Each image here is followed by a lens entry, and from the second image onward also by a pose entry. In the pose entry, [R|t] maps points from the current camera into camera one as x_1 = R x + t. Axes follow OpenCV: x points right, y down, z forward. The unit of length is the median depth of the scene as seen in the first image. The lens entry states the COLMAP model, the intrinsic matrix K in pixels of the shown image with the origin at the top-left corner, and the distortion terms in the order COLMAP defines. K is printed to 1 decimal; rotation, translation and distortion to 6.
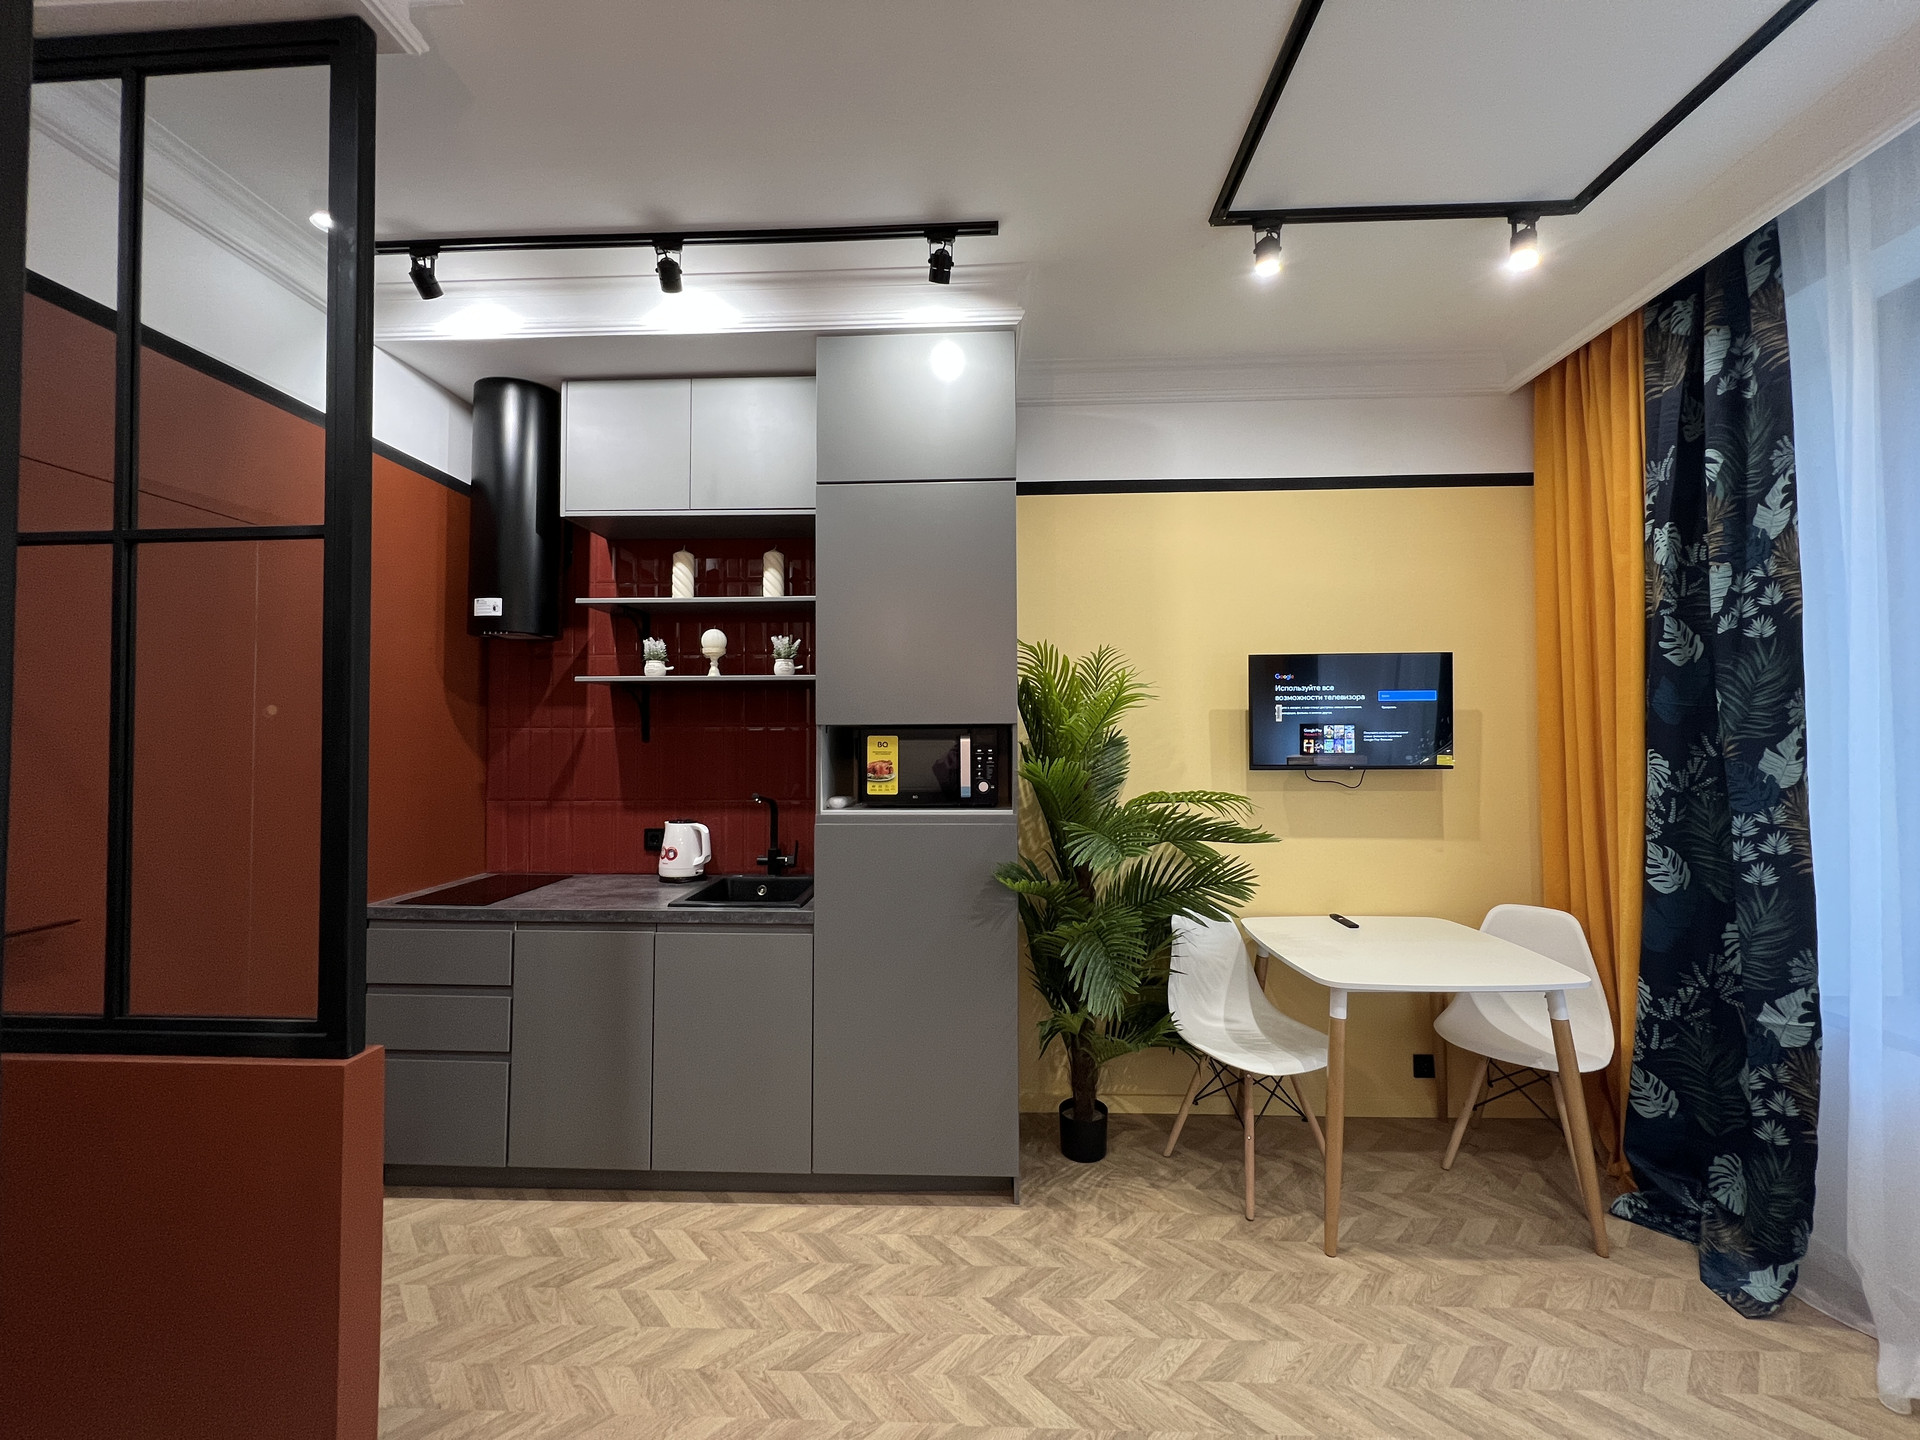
lens RADIAL K [[768.9, 0, 959.3], [0, 768.9, 717.0], [0, 0, 1]] dist [0.000002, -0.000069]
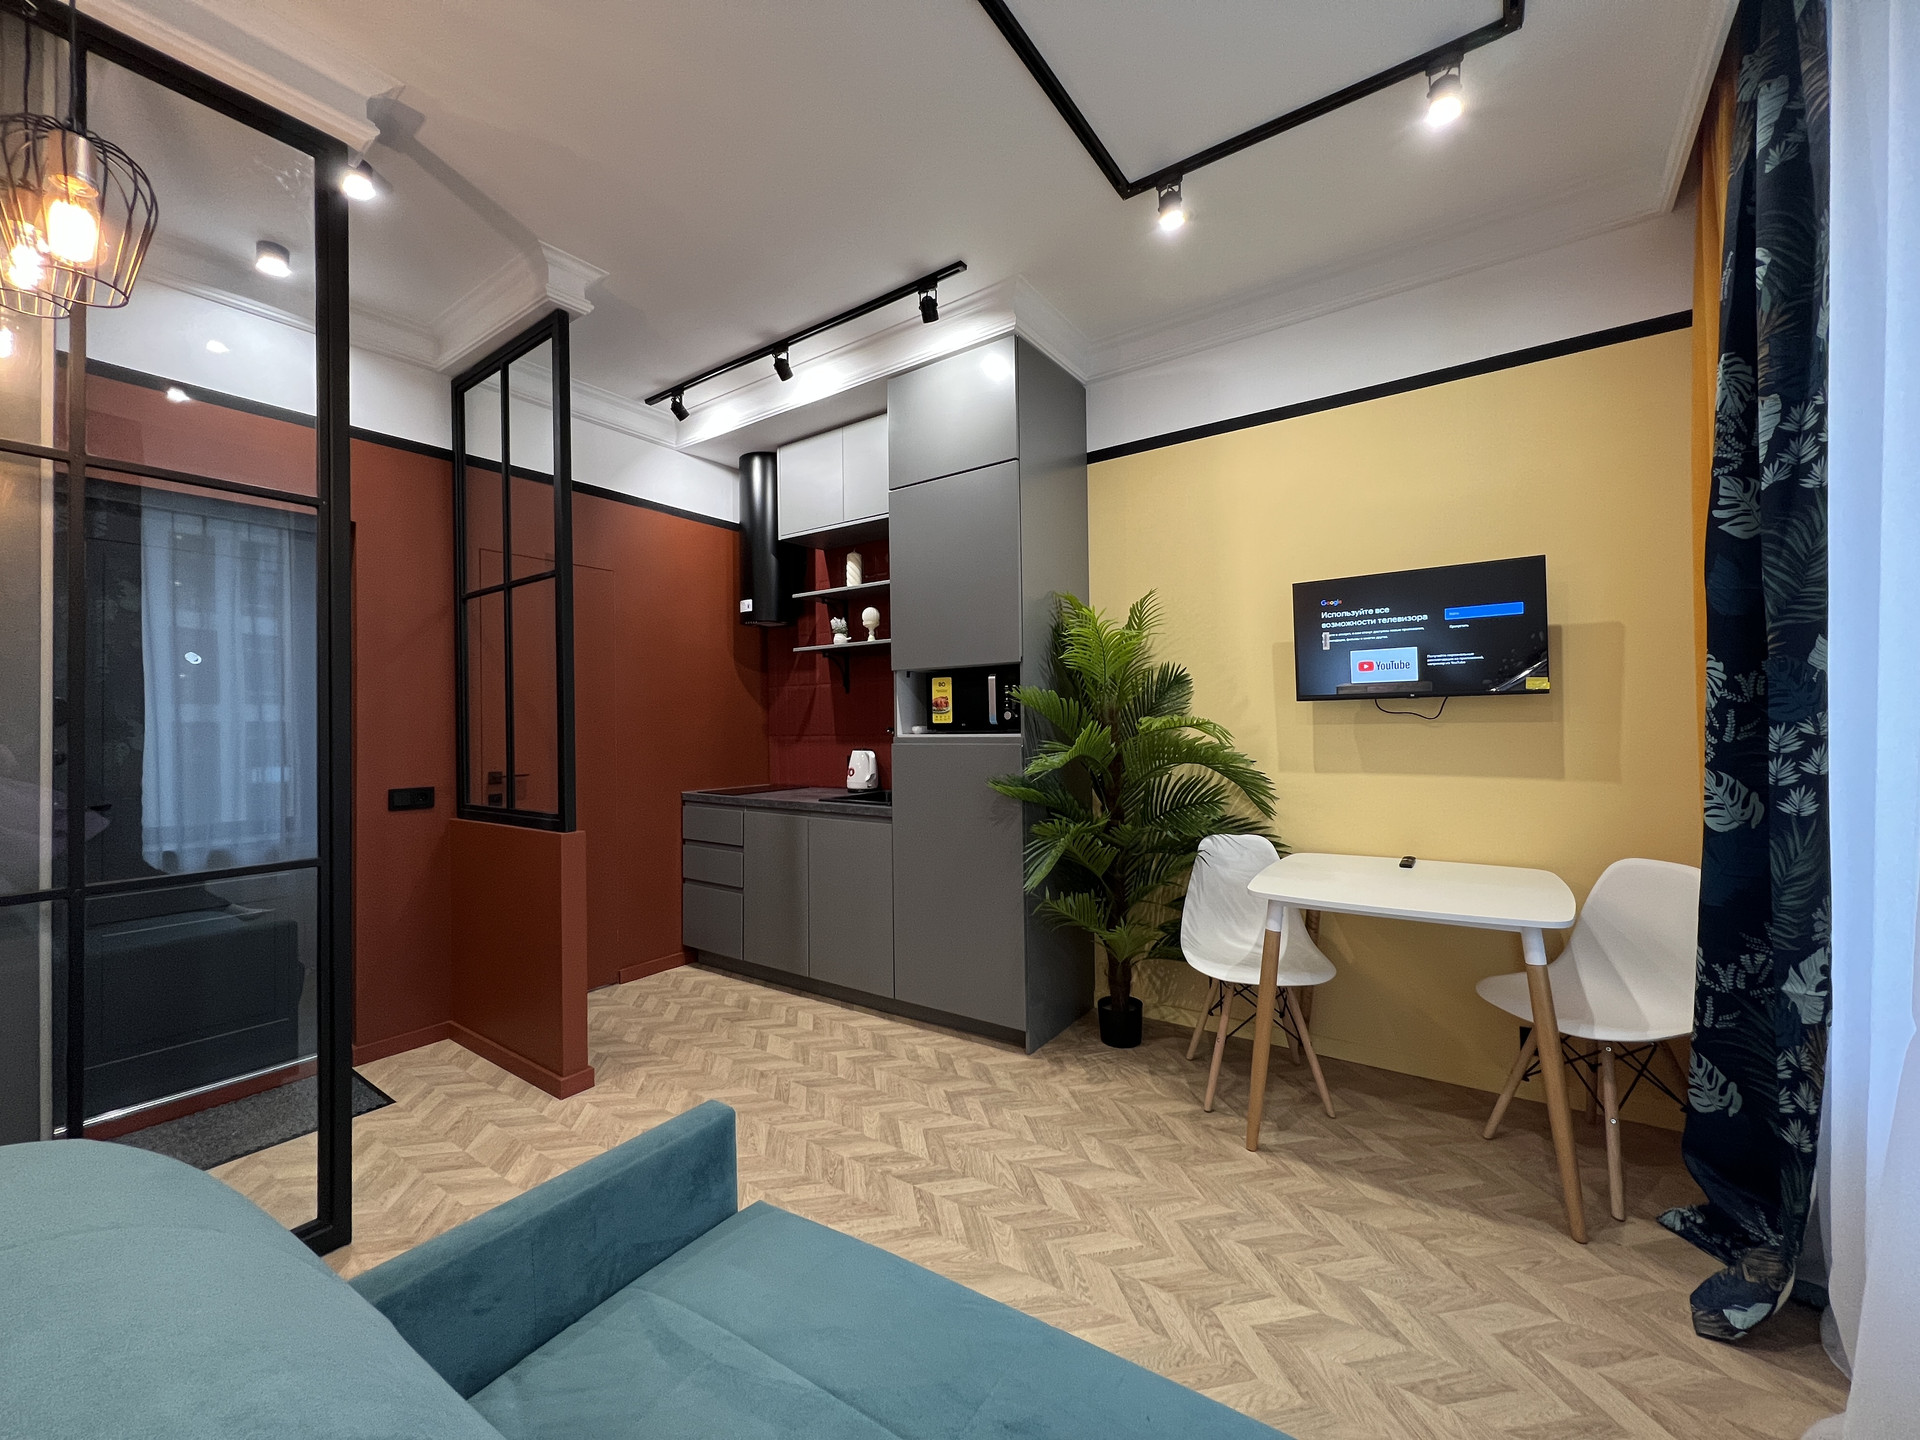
lens RADIAL K [[768.9, 0, 957.3], [0, 768.9, 716.9], [0, 0, 1]] dist [0.000002, -0.000069]
pose [[0.840043, -0.013897, -0.542342, 0.625284], [0.026048, 0.999552, 0.014732, 0.072991], [0.541894, -0.026502, 0.840029, -0.070640]]
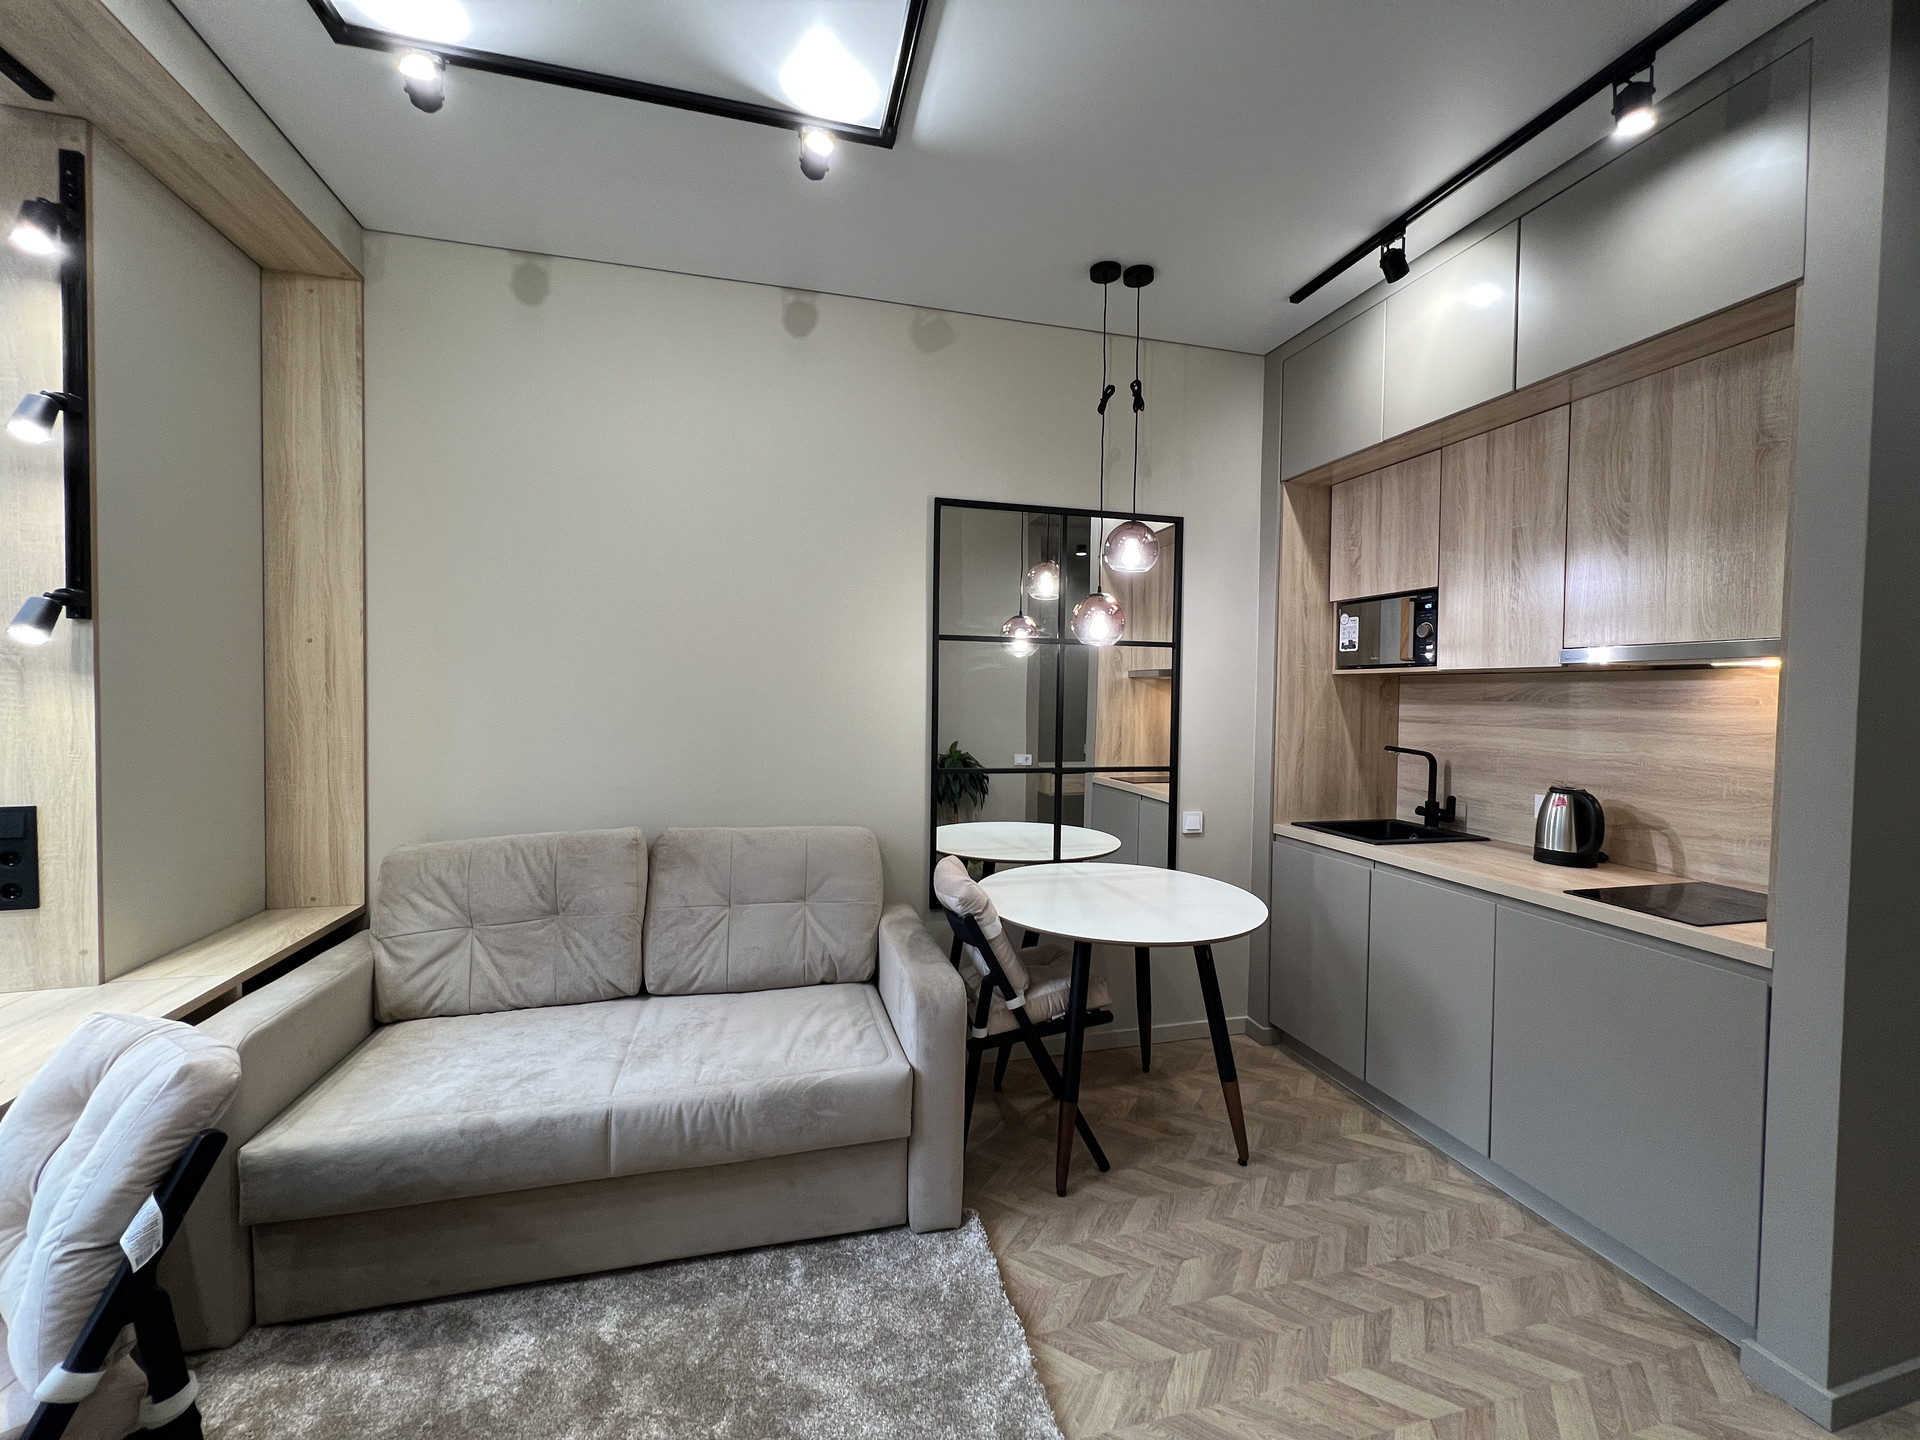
lens RADIAL K [[768.9, 0, 953.6], [0, 768.9, 727.8], [0, 0, 1]] dist [0.000002, -0.000069]
pose [[-0.955051, -0.007937, -0.296336, 0.206501], [-0.008611, 0.999962, 0.000969, 0.076239], [0.296317, 0.003477, -0.955083, 1.373128]]
